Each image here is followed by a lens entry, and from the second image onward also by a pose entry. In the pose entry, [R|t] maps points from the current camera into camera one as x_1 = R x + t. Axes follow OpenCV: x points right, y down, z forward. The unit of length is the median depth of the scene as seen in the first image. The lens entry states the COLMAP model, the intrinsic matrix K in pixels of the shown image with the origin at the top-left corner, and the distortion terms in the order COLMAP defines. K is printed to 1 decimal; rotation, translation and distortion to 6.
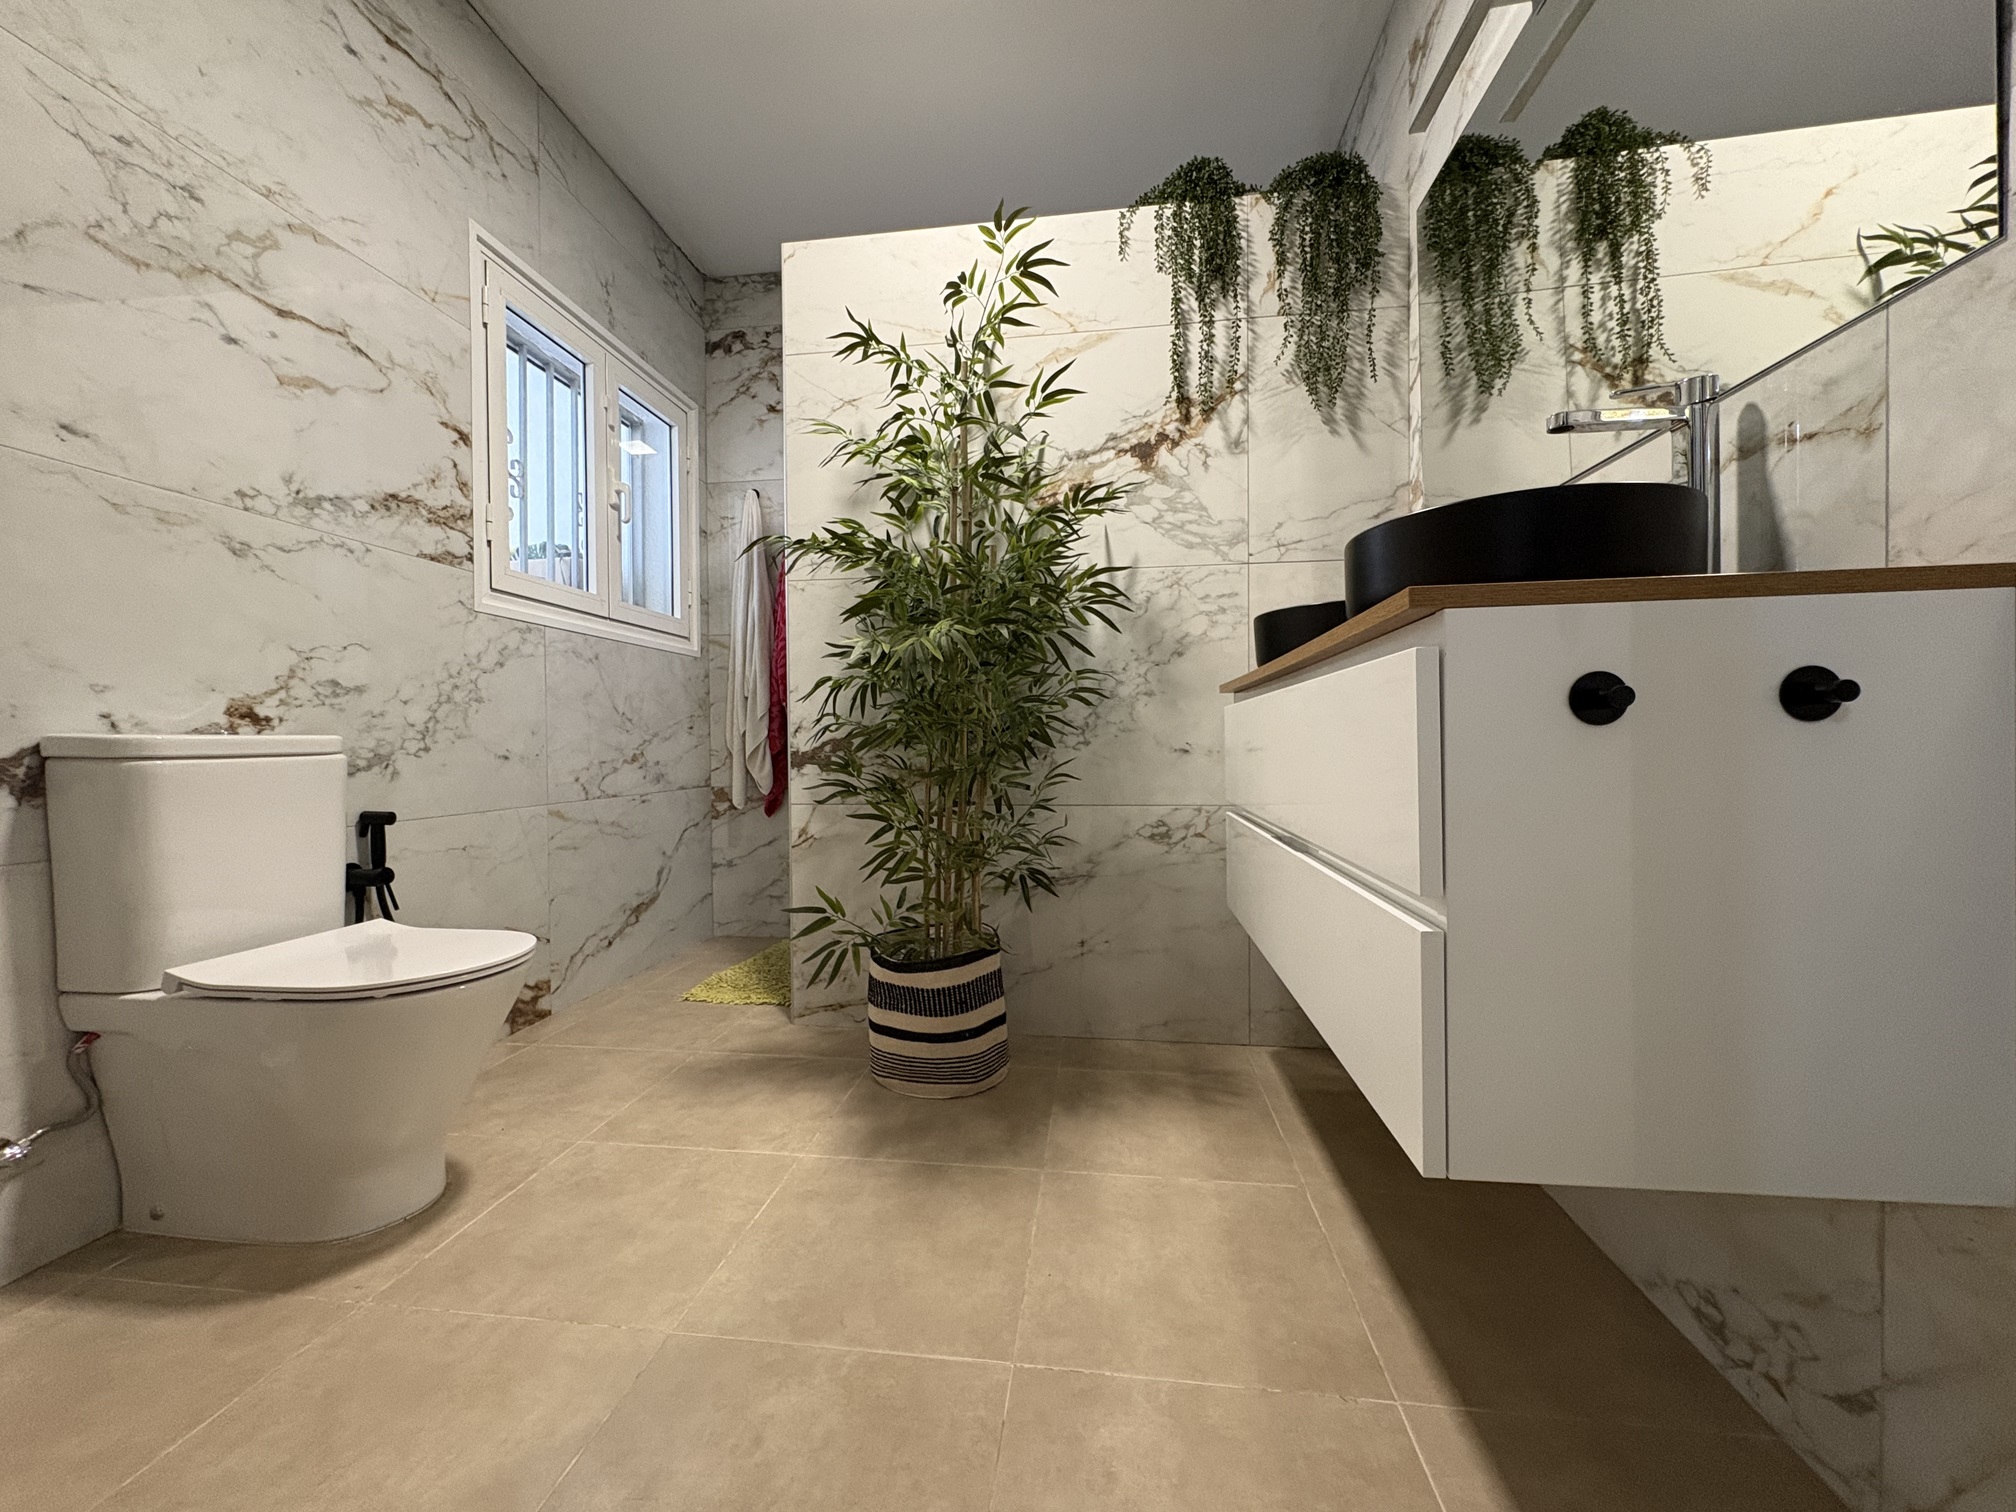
lens RADIAL K [[799.5, 0, 1004.1], [0, 799.5, 751.1], [0, 0, 1]] dist [-0.000978, -0.000418]
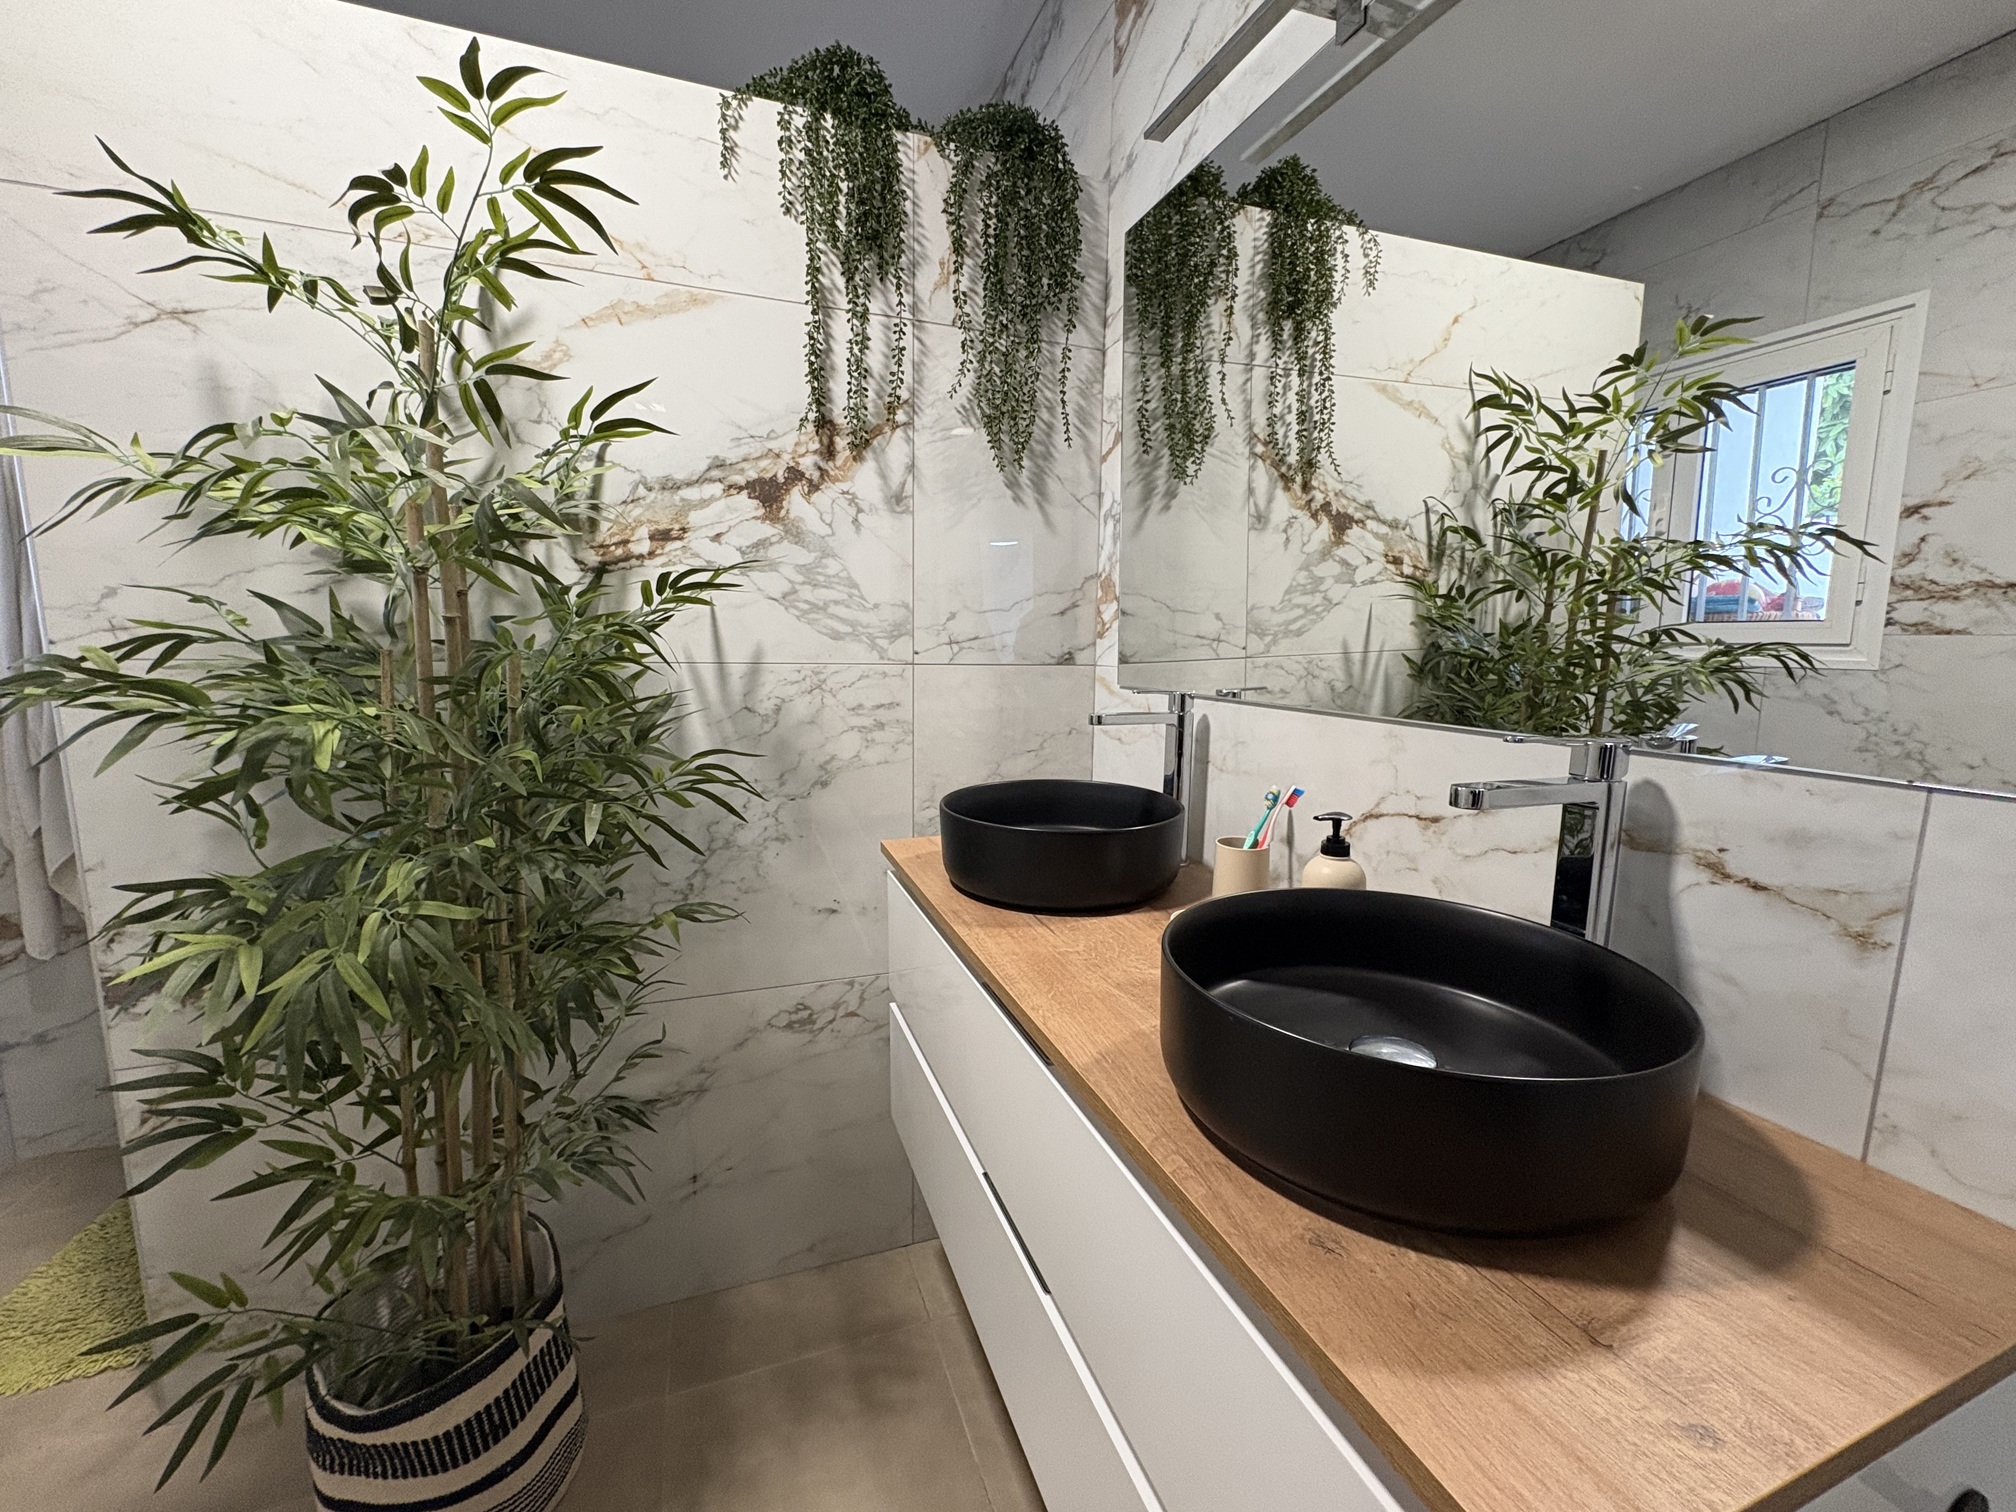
lens RADIAL K [[799.5, 0, 1007.2], [0, 799.5, 750.7], [0, 0, 1]] dist [-0.000978, -0.000418]
pose [[0.880588, -0.045063, 0.471736, 0.025311], [-0.016040, 0.992064, 0.124710, -0.258413], [-0.473612, -0.117385, 0.872876, 0.300981]]
